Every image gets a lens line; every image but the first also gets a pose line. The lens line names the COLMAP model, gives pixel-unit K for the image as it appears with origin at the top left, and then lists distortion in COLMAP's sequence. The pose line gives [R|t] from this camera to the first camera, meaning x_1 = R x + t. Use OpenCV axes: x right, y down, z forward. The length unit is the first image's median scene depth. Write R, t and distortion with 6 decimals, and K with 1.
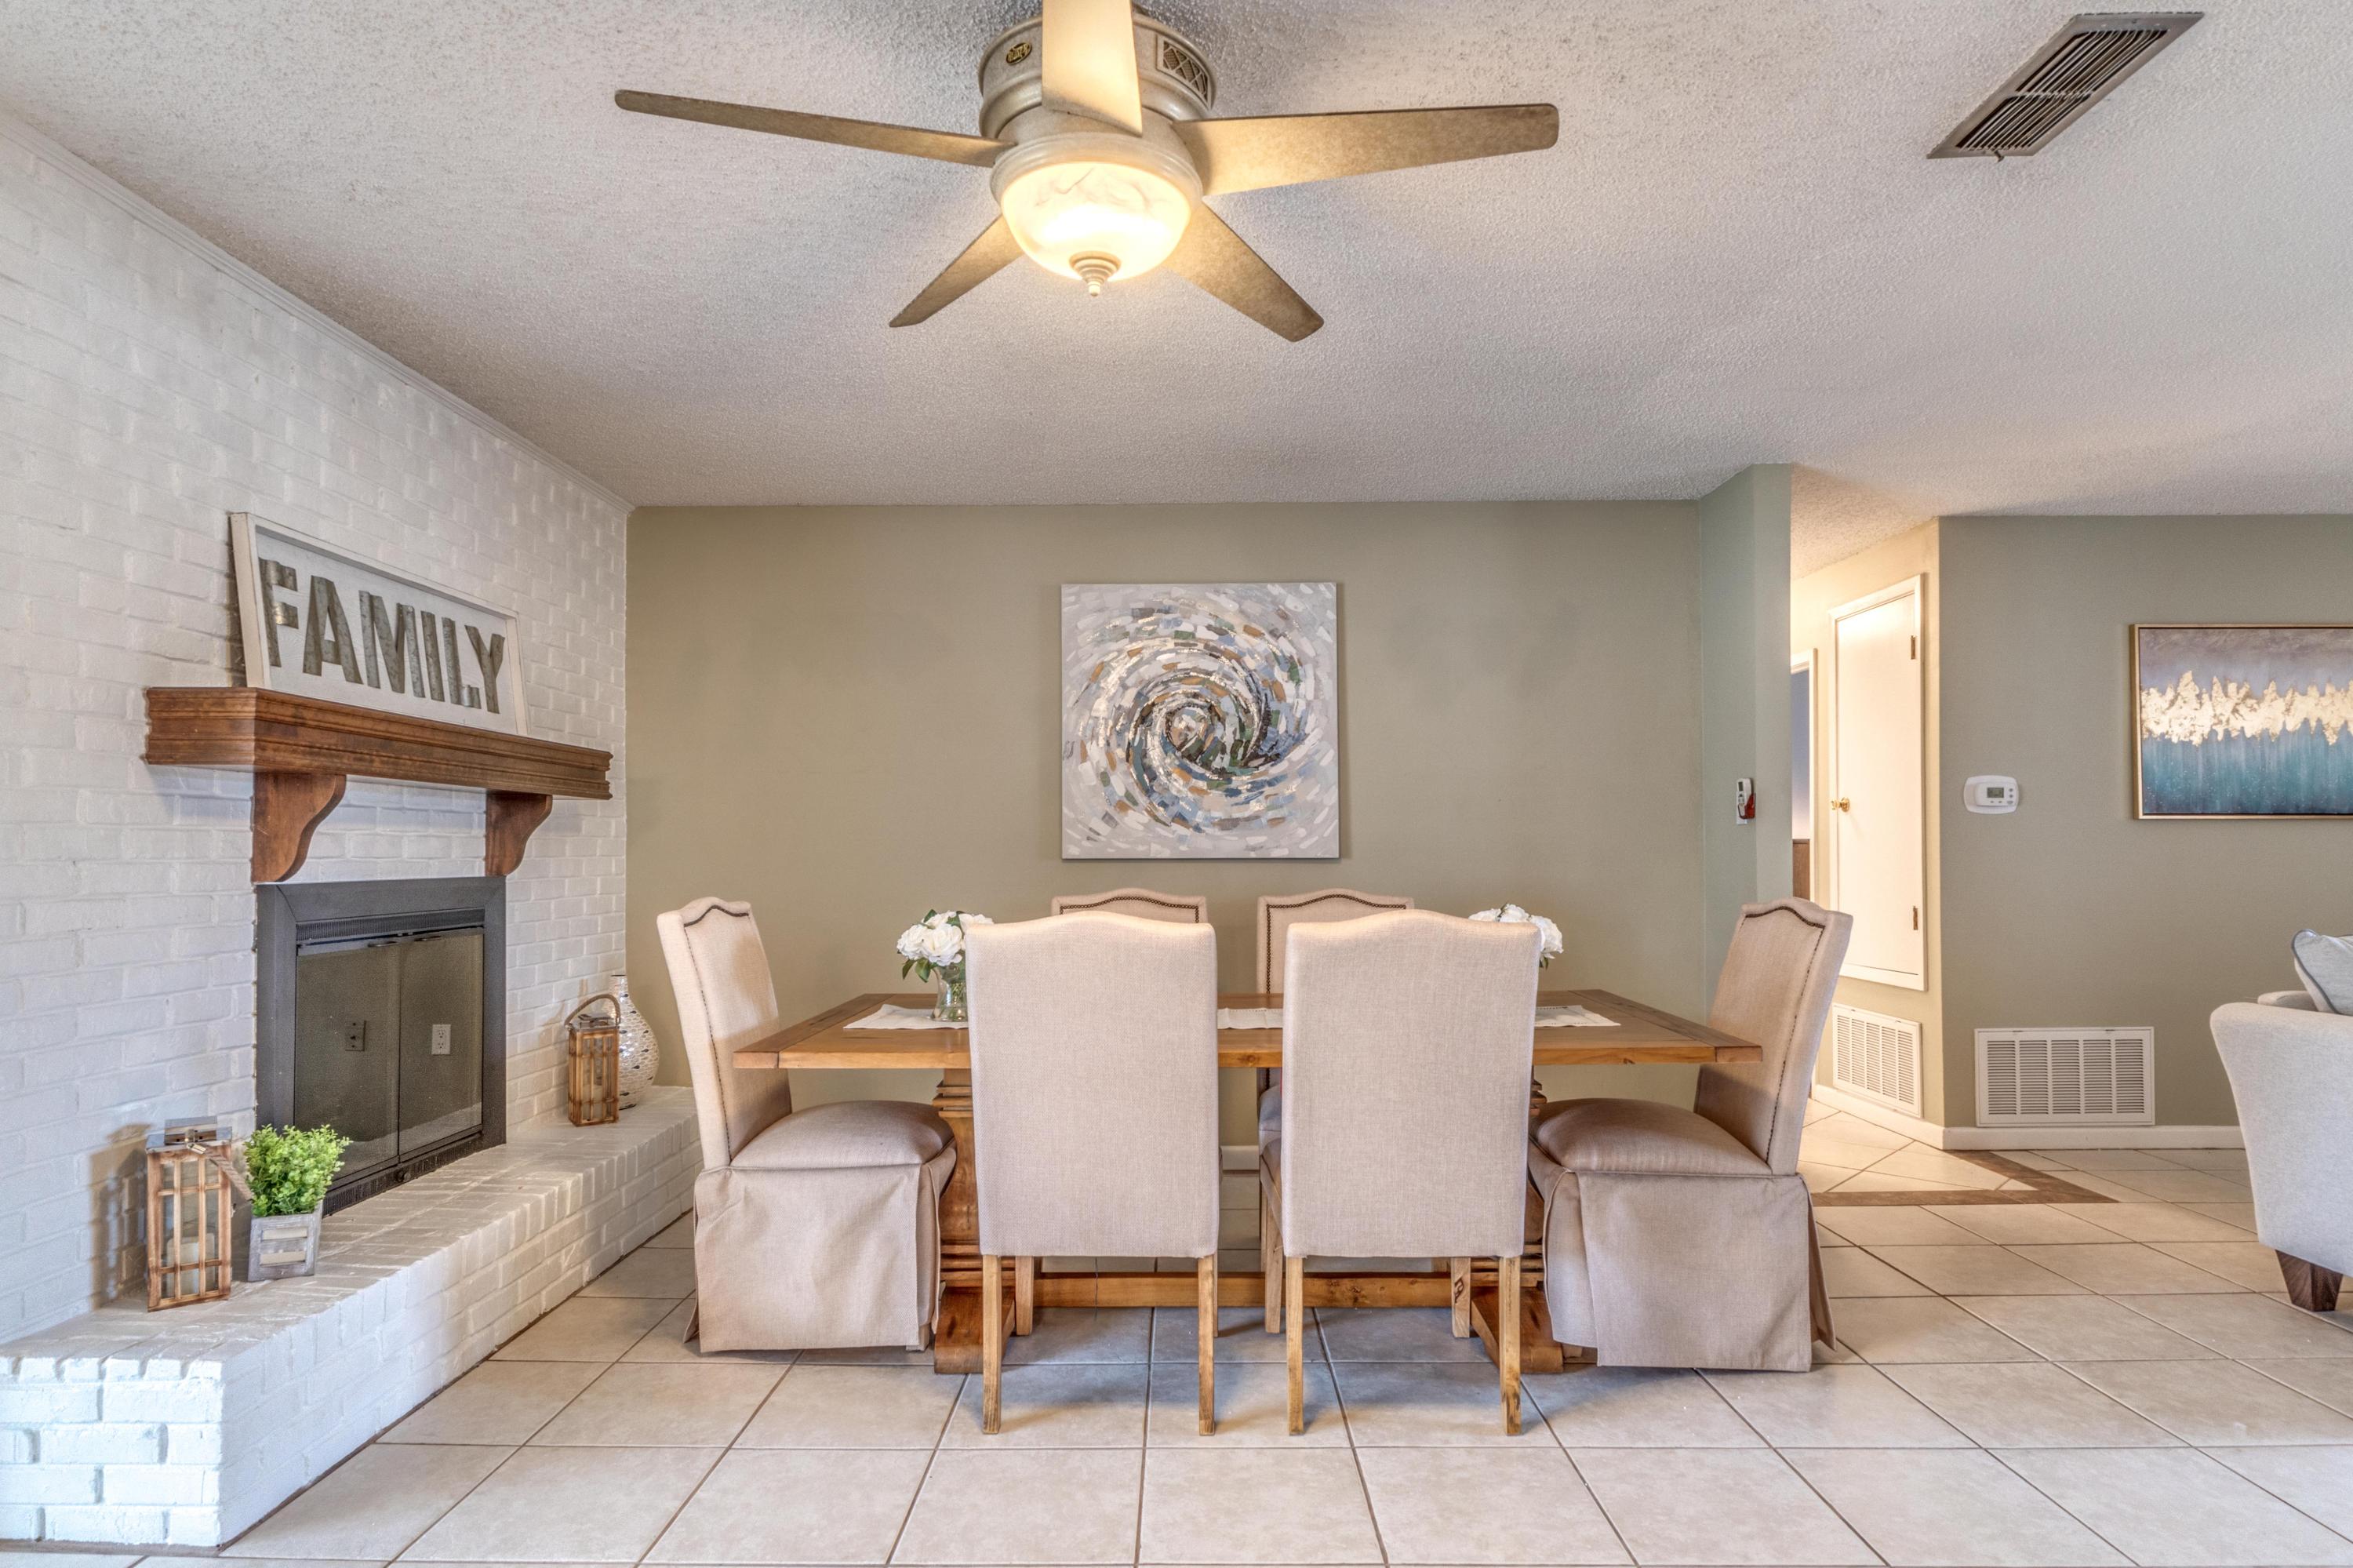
lens RADIAL K [[1265.6, 0, 1165.4], [0, 1265.6, 834.3], [0, 0, 1]] dist [-0.003871, -0.001285]
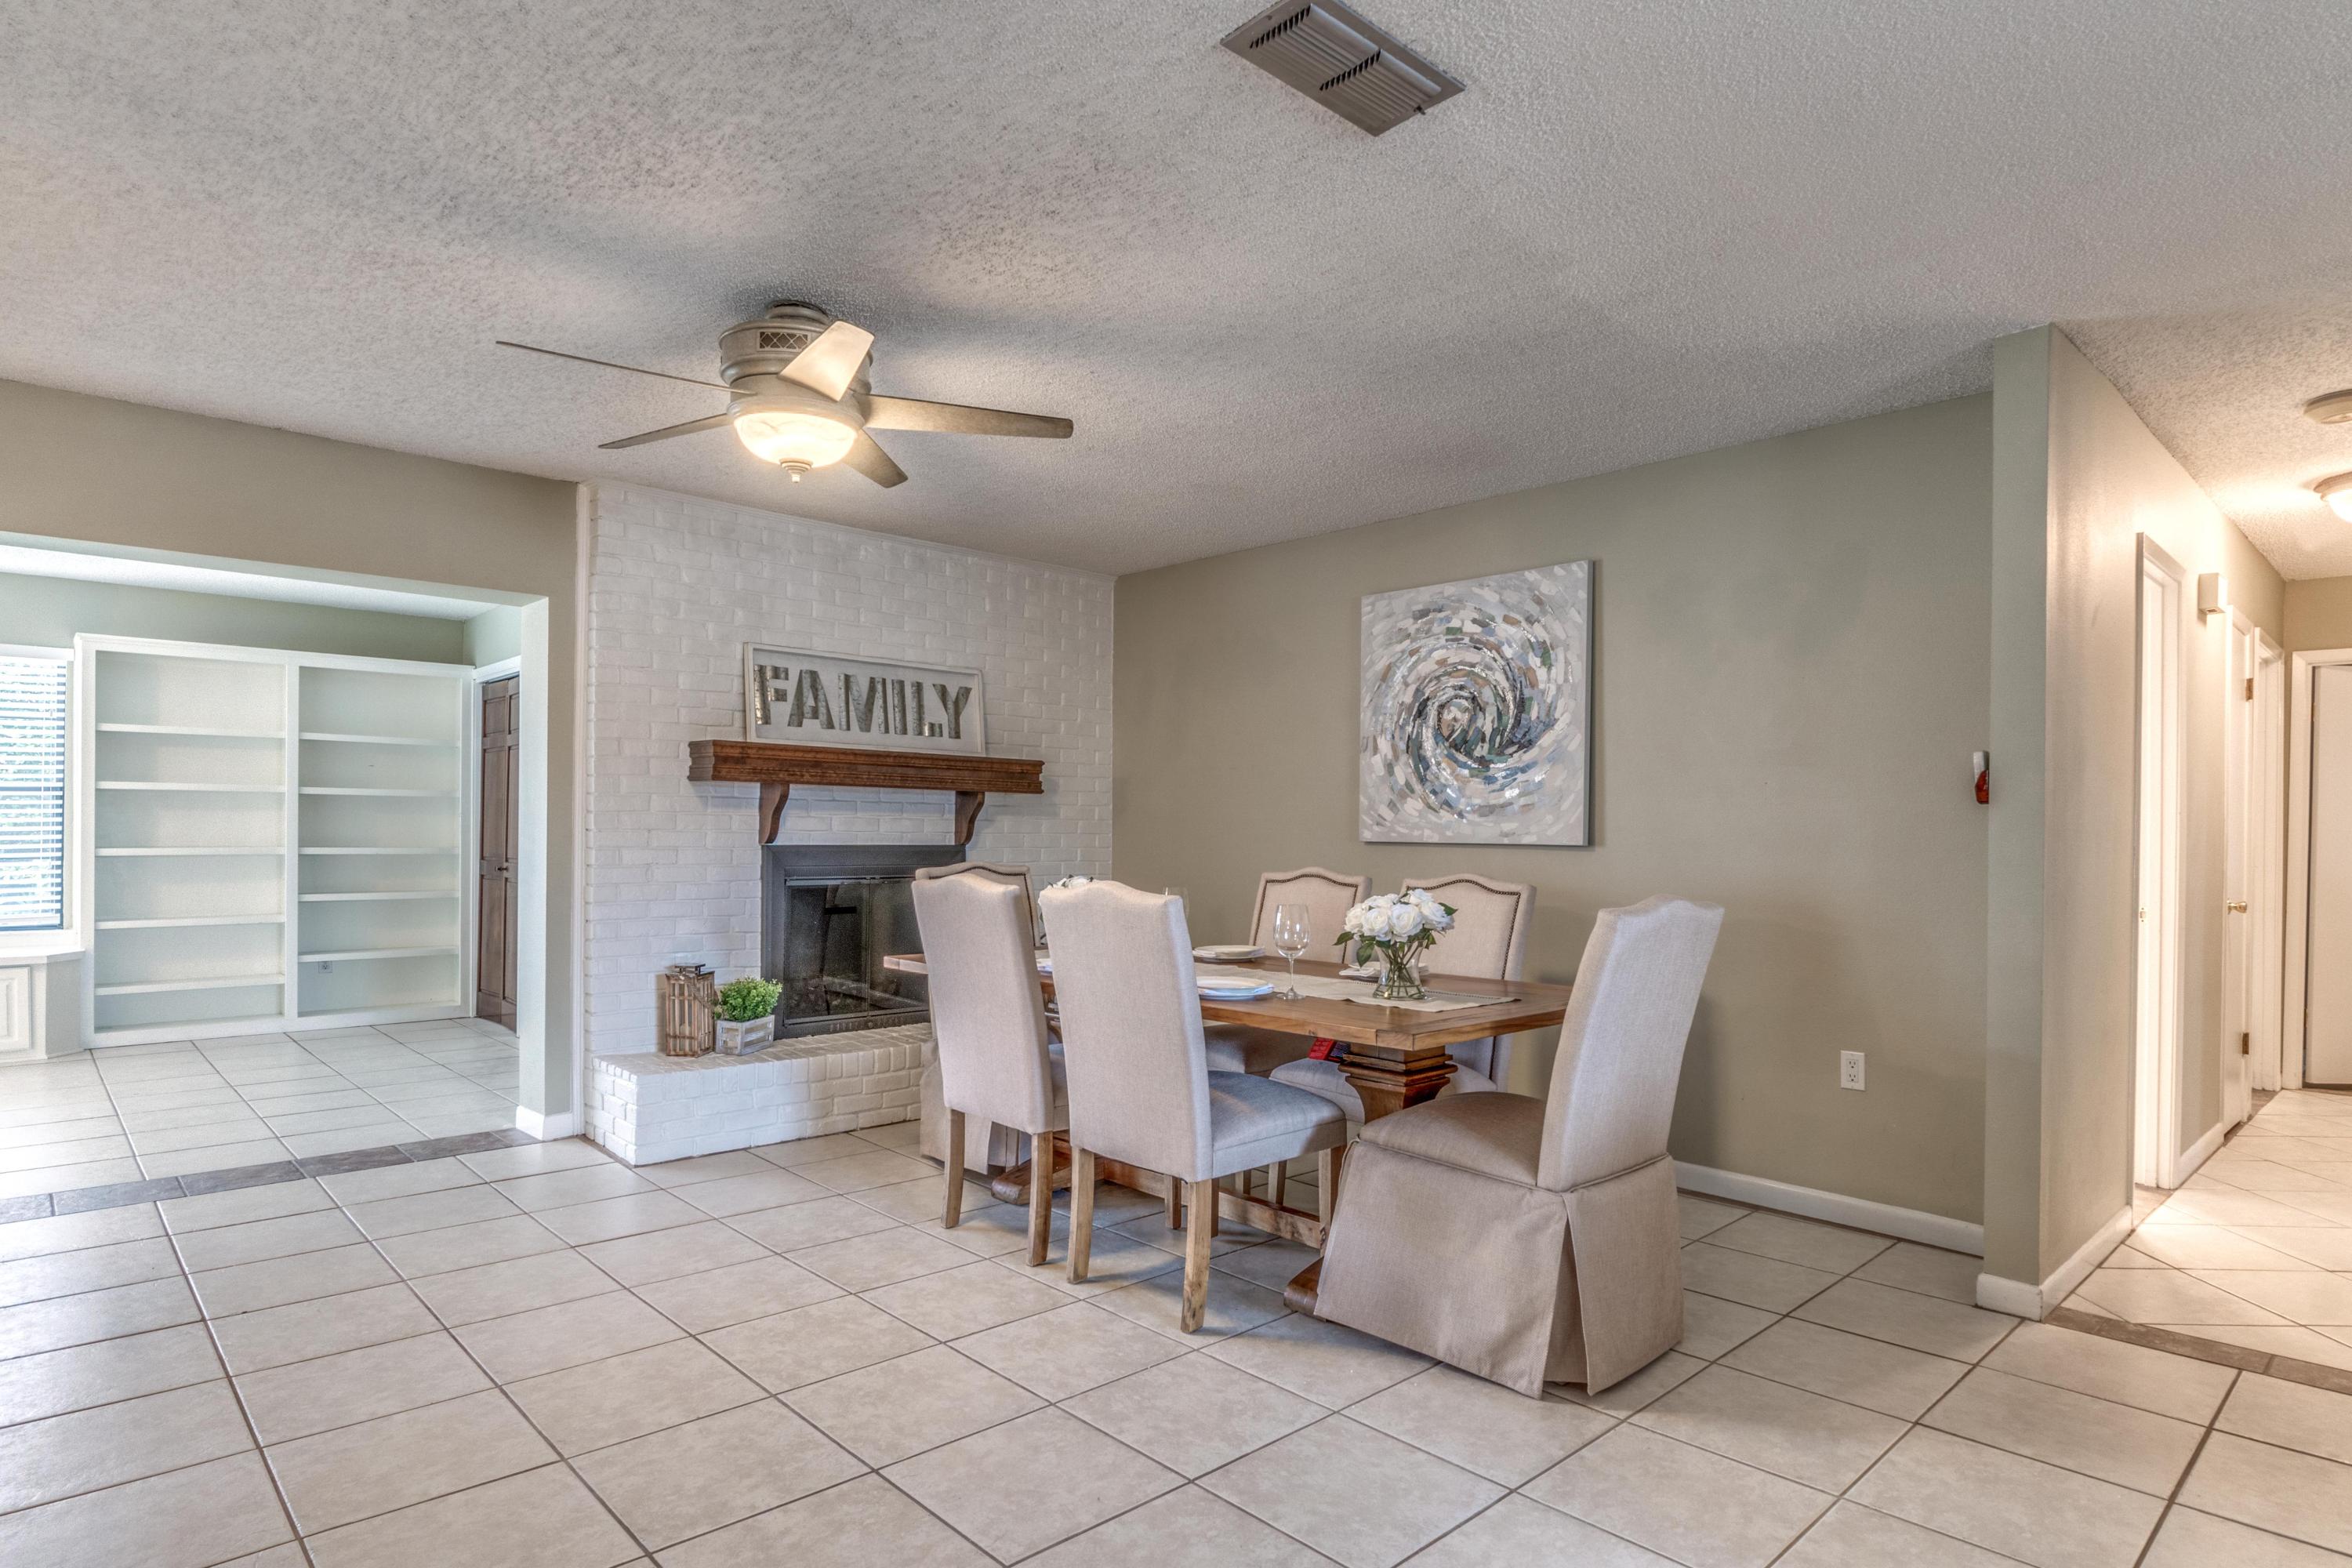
lens RADIAL K [[1265.1, 0, 1164.9], [0, 1265.1, 834.3], [0, 0, 1]] dist [-0.003871, -0.001285]
pose [[0.689081, 0.013049, -0.724567, 0.615004], [-0.004132, 0.999892, 0.014077, -0.002126], [0.724672, -0.006706, 0.689061, 0.100301]]
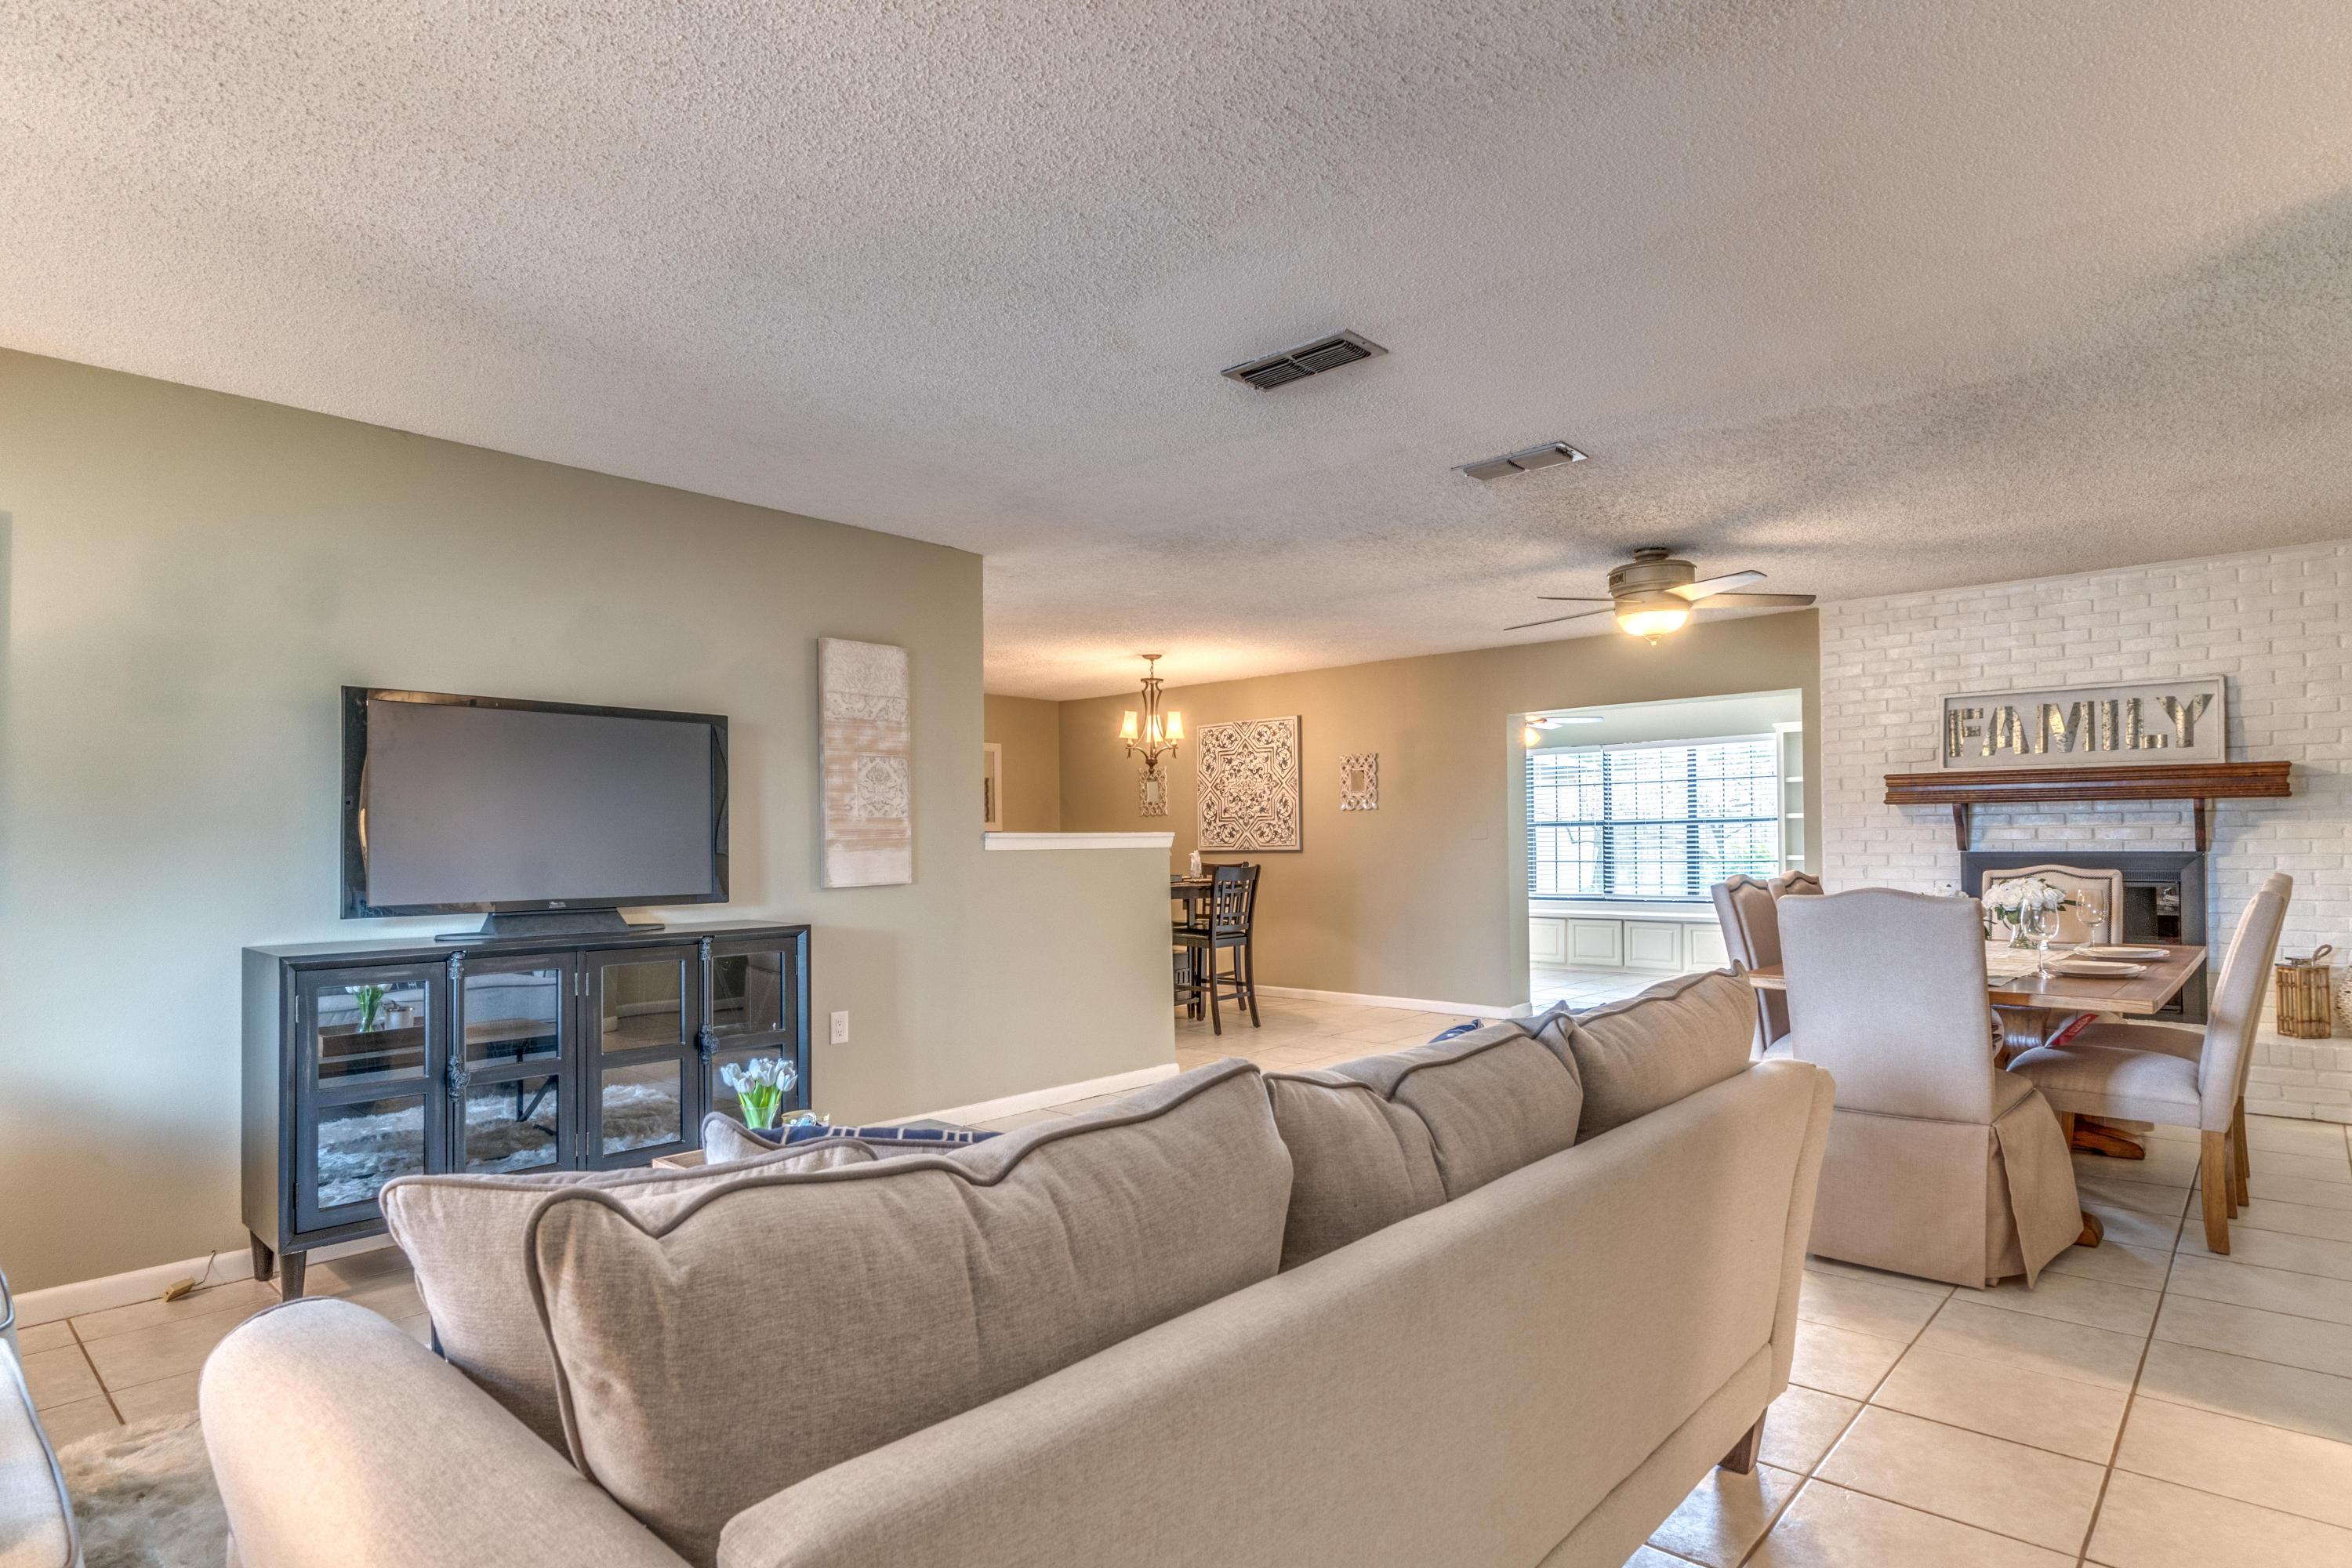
lens RADIAL K [[1244.2, 0, 1173.0], [0, 1244.2, 832.0], [0, 0, 1]] dist [-0.001363, -0.001544]
pose [[-0.661935, 0.004926, -0.749545, 1.176690], [0.021254, 0.999700, -0.012200, 0.001026], [0.749260, -0.024006, -0.661840, 0.869937]]
